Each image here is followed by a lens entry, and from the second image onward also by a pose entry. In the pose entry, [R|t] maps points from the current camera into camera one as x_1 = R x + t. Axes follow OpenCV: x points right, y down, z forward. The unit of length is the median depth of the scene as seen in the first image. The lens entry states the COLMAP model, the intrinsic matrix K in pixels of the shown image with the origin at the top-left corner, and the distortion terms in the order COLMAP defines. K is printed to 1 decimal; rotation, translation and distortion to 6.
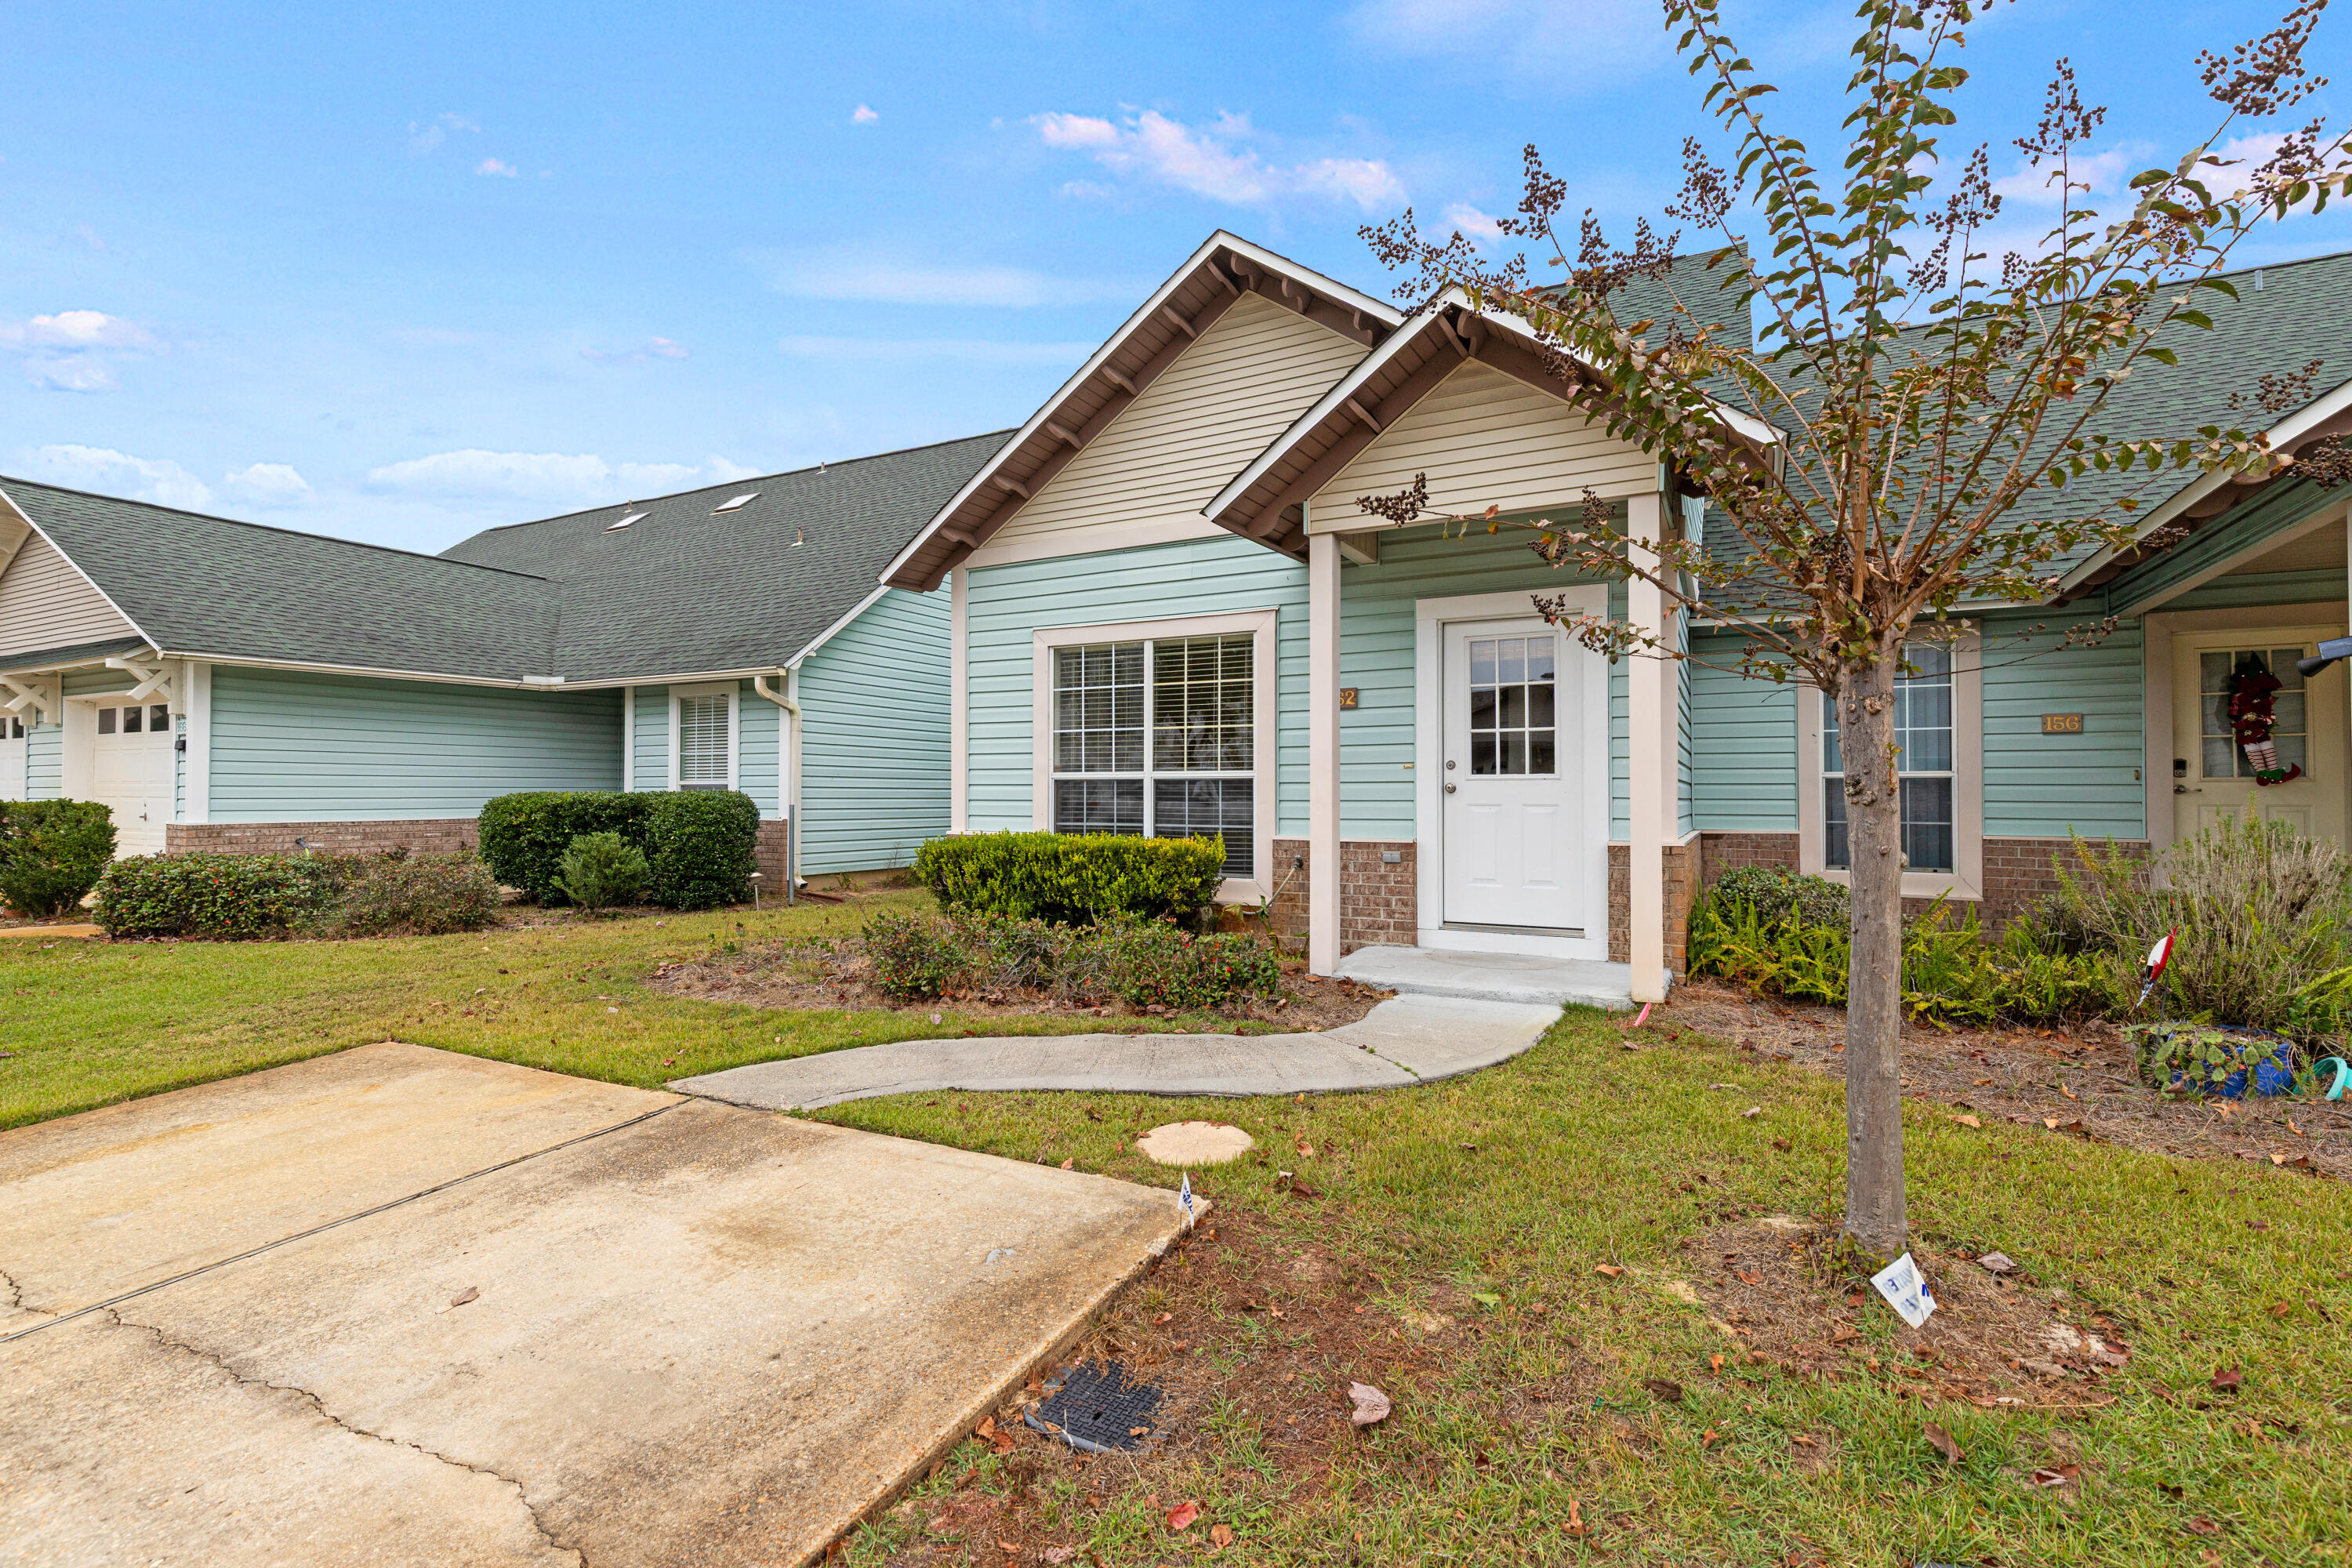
lens RADIAL K [[1070.5, 0, 1179.2], [0, 1070.5, 785.9], [0, 0, 1]] dist [0.010341, -0.001732]
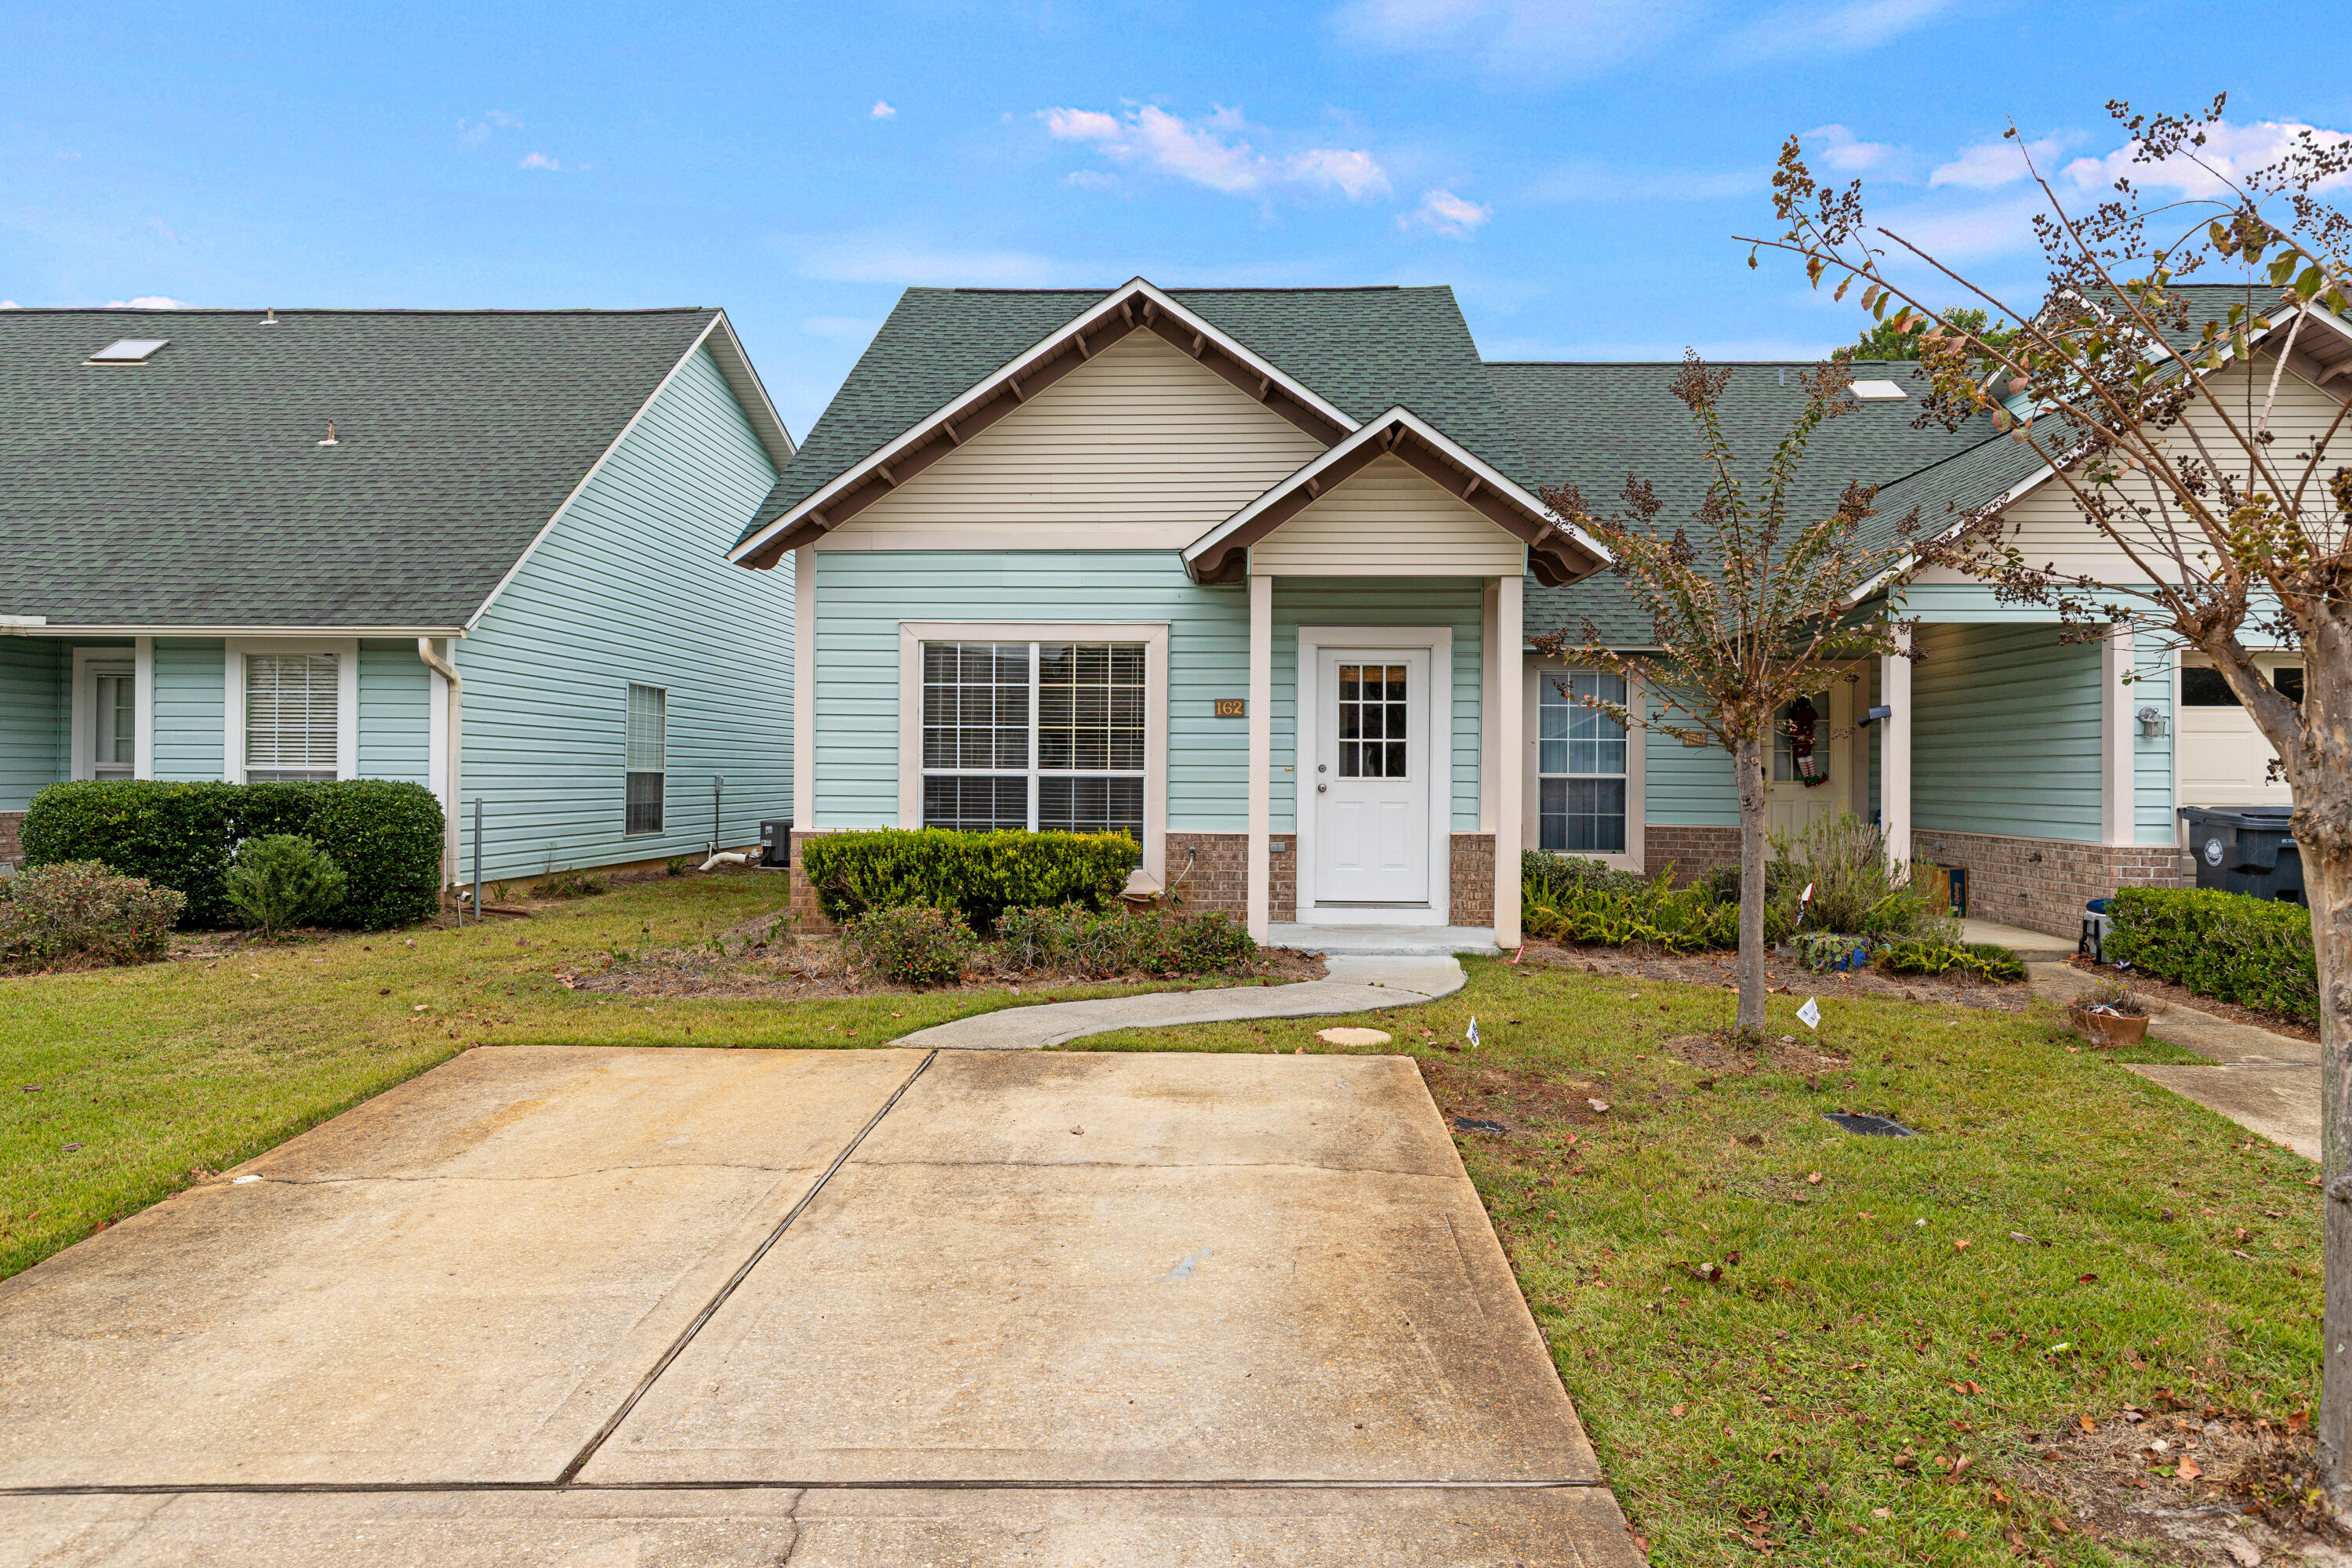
lens RADIAL K [[1495.7, 0, 1174.6], [0, 1495.7, 781.5], [0, 0, 1]] dist [0.009873, -0.000125]
pose [[0.899162, 0.004299, 0.437595, -0.577773], [-0.010608, 0.999872, 0.011974, -0.021562], [-0.437488, -0.015408, 0.899092, -0.386337]]
